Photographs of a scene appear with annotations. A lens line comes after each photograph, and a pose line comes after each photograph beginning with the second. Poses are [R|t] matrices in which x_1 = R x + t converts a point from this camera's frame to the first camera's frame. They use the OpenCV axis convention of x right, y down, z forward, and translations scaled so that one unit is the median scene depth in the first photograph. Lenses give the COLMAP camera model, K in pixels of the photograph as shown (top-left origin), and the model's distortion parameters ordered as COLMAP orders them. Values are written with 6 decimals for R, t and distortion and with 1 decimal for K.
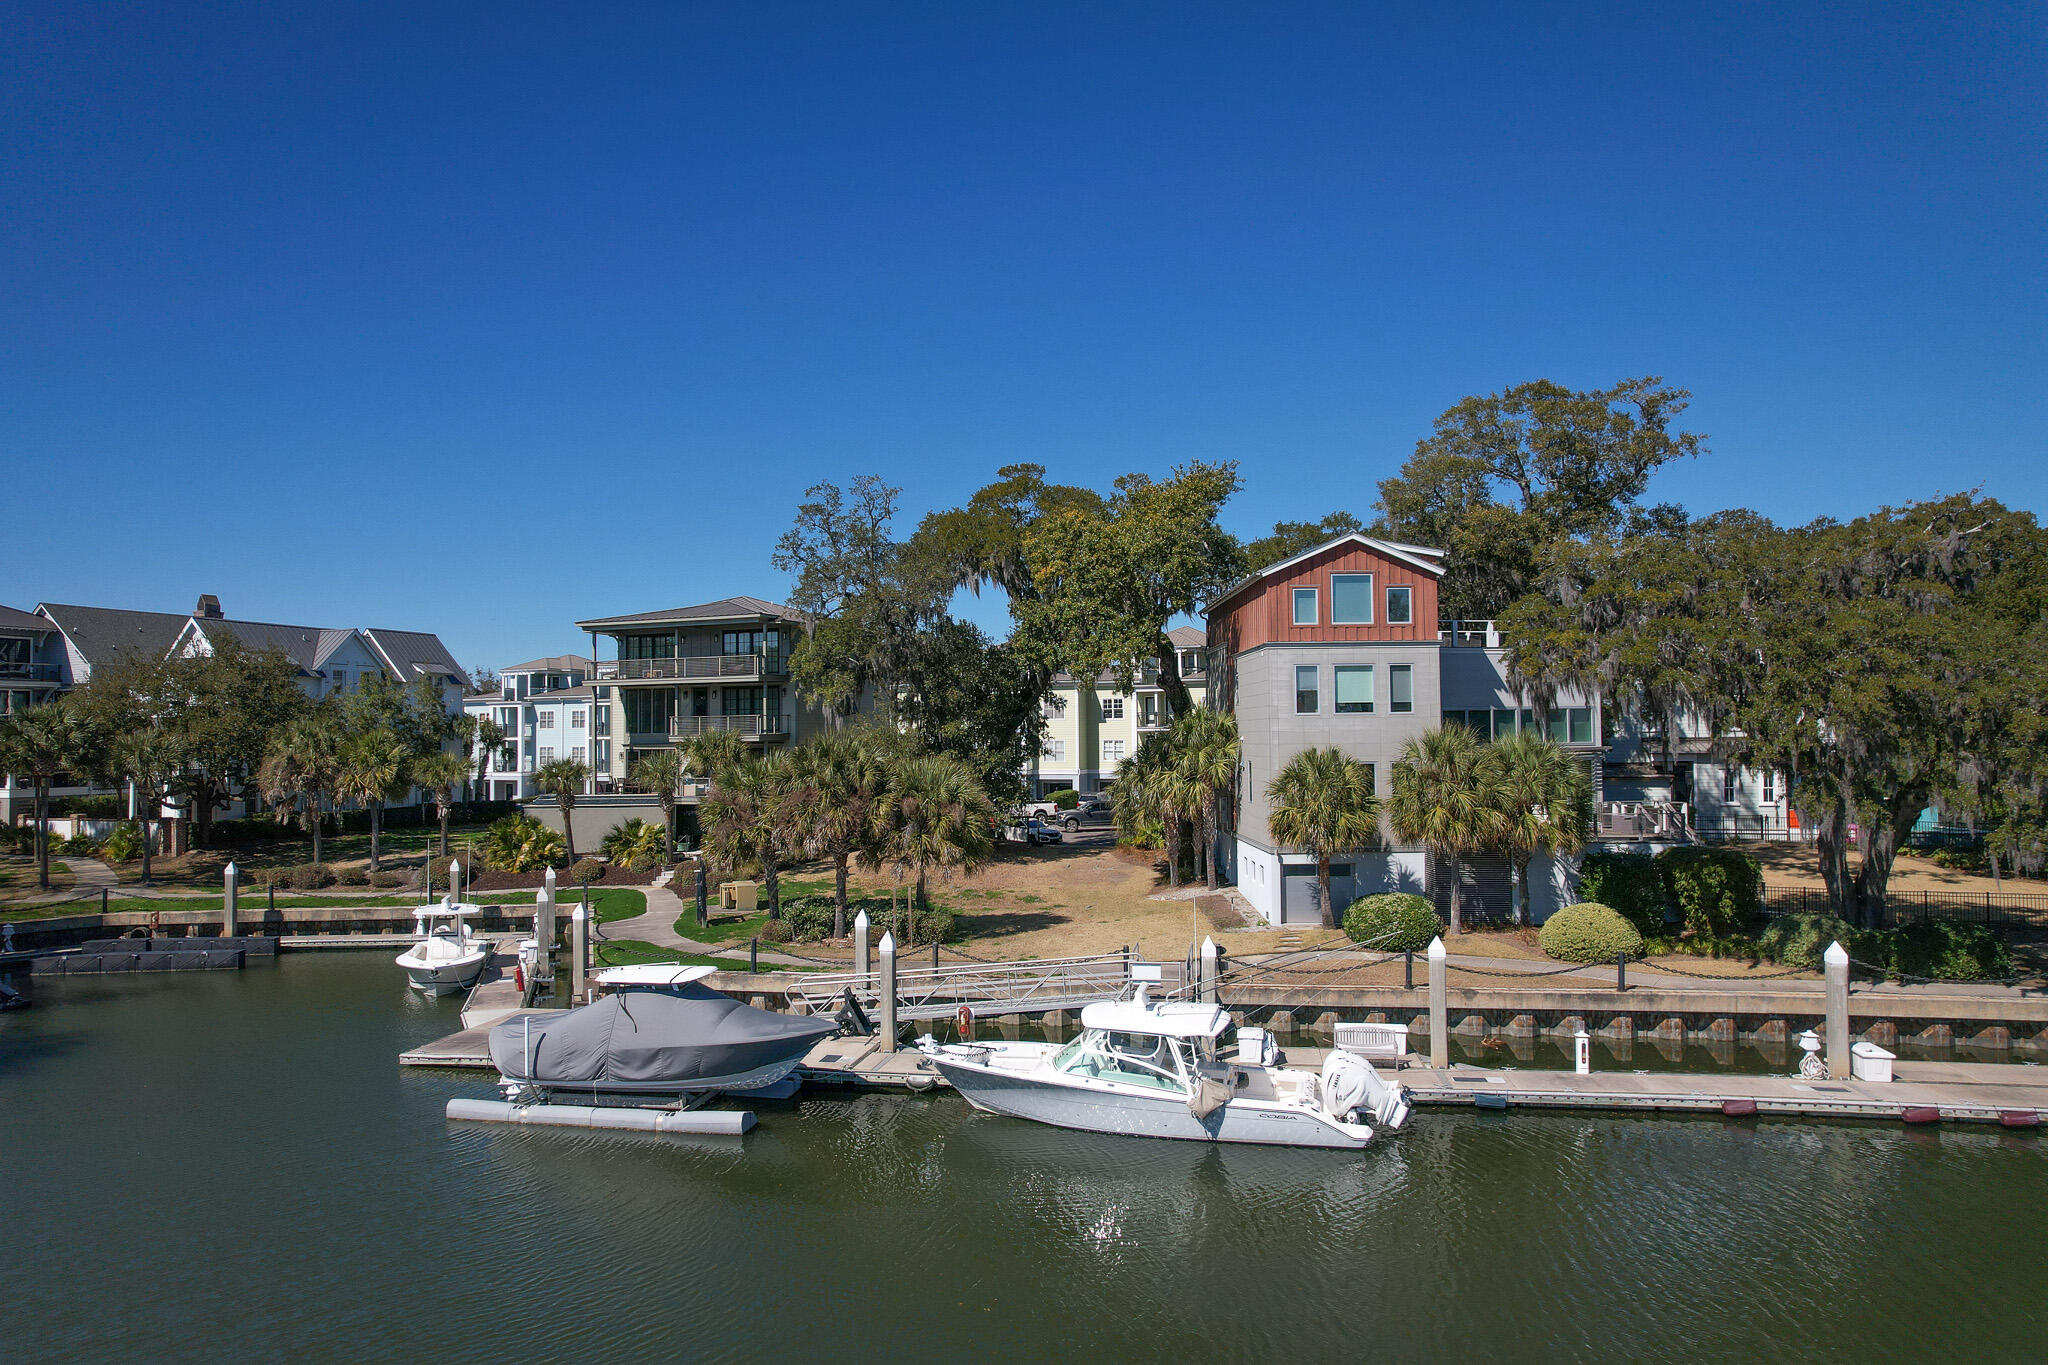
lens RADIAL K [[1313.8, 0, 1015.6], [0, 1313.8, 682.7], [0, 0, 1]] dist [-0.083389, 0.080302]
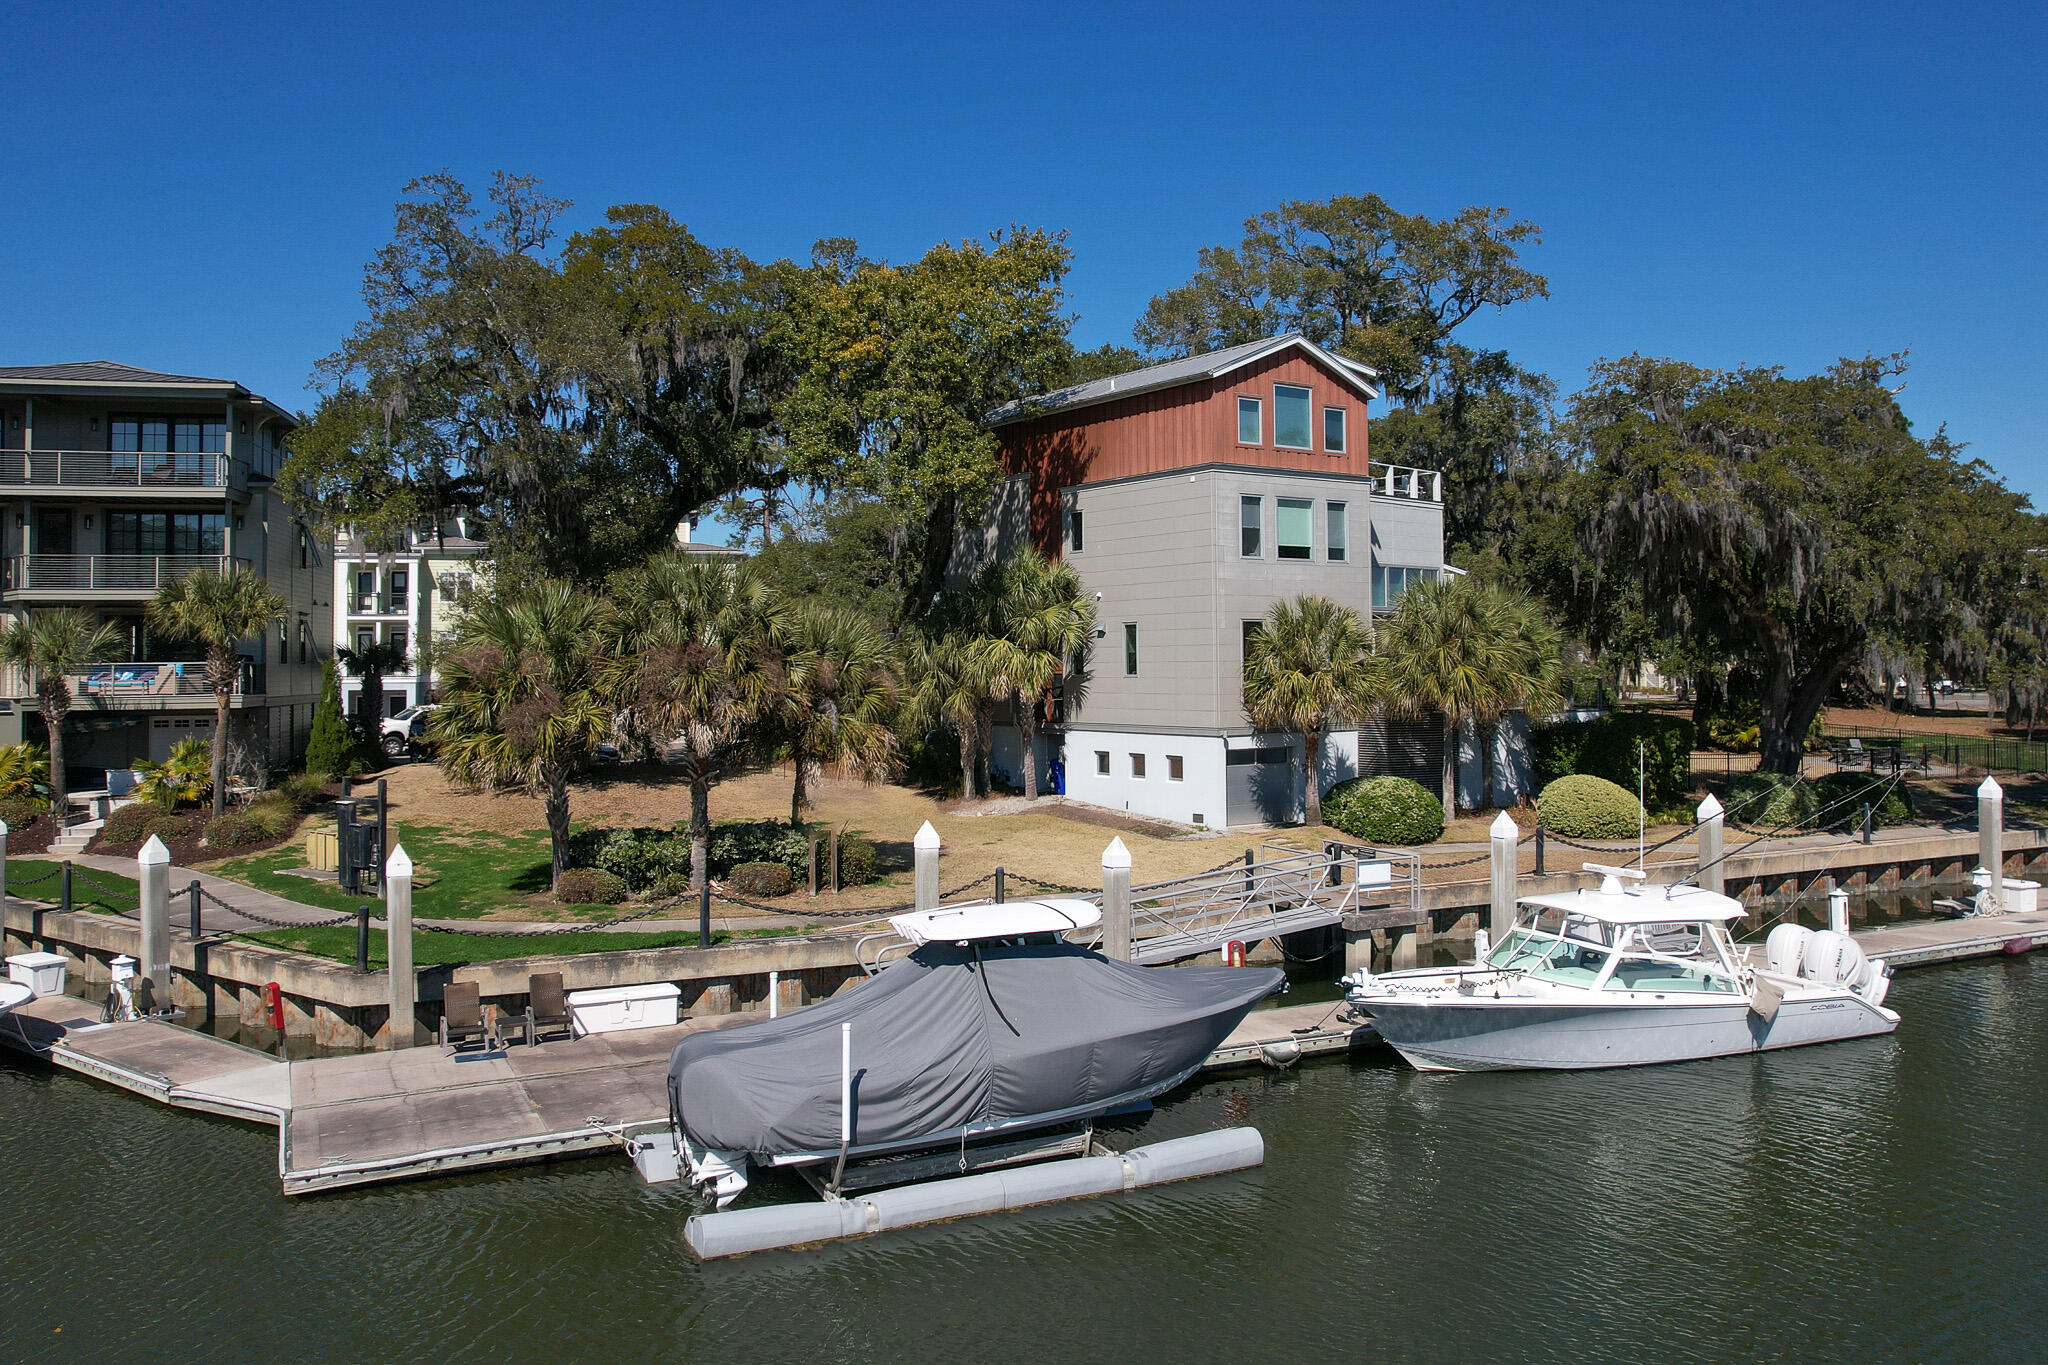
lens RADIAL K [[1594.3, 0, 1023.9], [0, 1594.3, 632.9], [0, 0, 1]] dist [-0.037391, -0.005029]
pose [[0.815155, 0.013310, 0.579089, -0.442849], [-0.019216, 0.999807, 0.004070, 0.068014], [-0.578924, -0.014446, 0.815254, 0.302088]]
